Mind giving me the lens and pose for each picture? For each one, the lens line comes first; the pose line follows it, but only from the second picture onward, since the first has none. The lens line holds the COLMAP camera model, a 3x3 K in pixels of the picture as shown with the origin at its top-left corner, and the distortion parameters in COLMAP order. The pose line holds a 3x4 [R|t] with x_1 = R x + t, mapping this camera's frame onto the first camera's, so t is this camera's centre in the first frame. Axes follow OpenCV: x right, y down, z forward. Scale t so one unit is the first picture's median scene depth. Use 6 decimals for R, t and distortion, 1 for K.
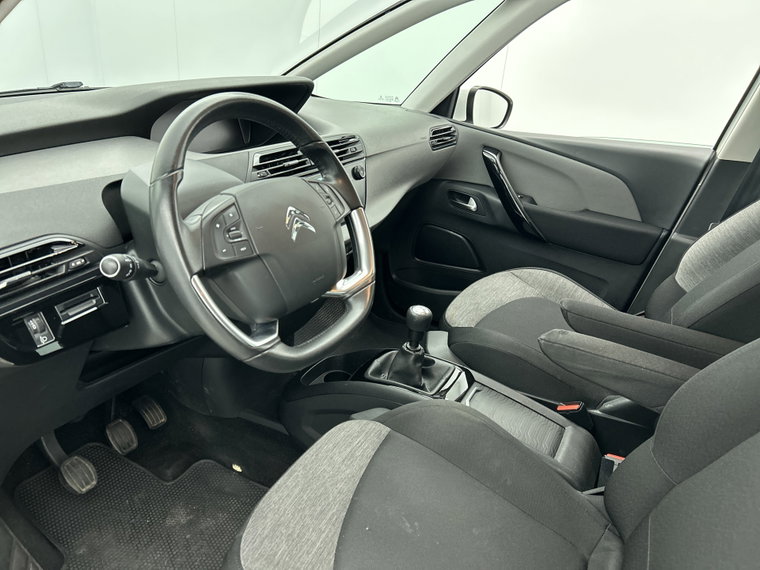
lens RADIAL K [[560.8, 0, 352.6], [0, 560.8, 287.2], [0, 0, 1]] dist [0.003846, -0.000485]
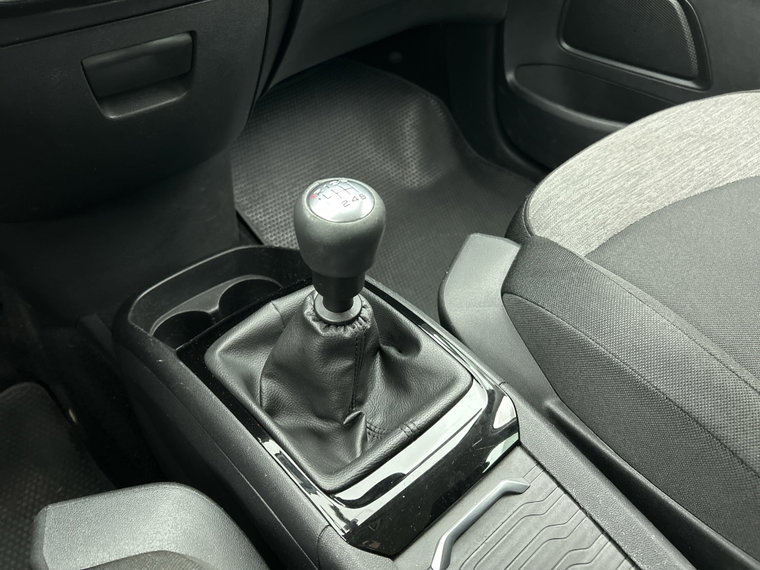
lens RADIAL K [[574.3, 0, 380.0], [0, 574.3, 285.0], [0, 0, 1]] dist [-0.003285, -0.005144]
pose [[0.949282, 0.201812, -0.241114, 0.162479], [-0.109974, 0.931508, 0.346696, -0.014047], [0.294567, -0.302596, 0.906458, 0.570832]]
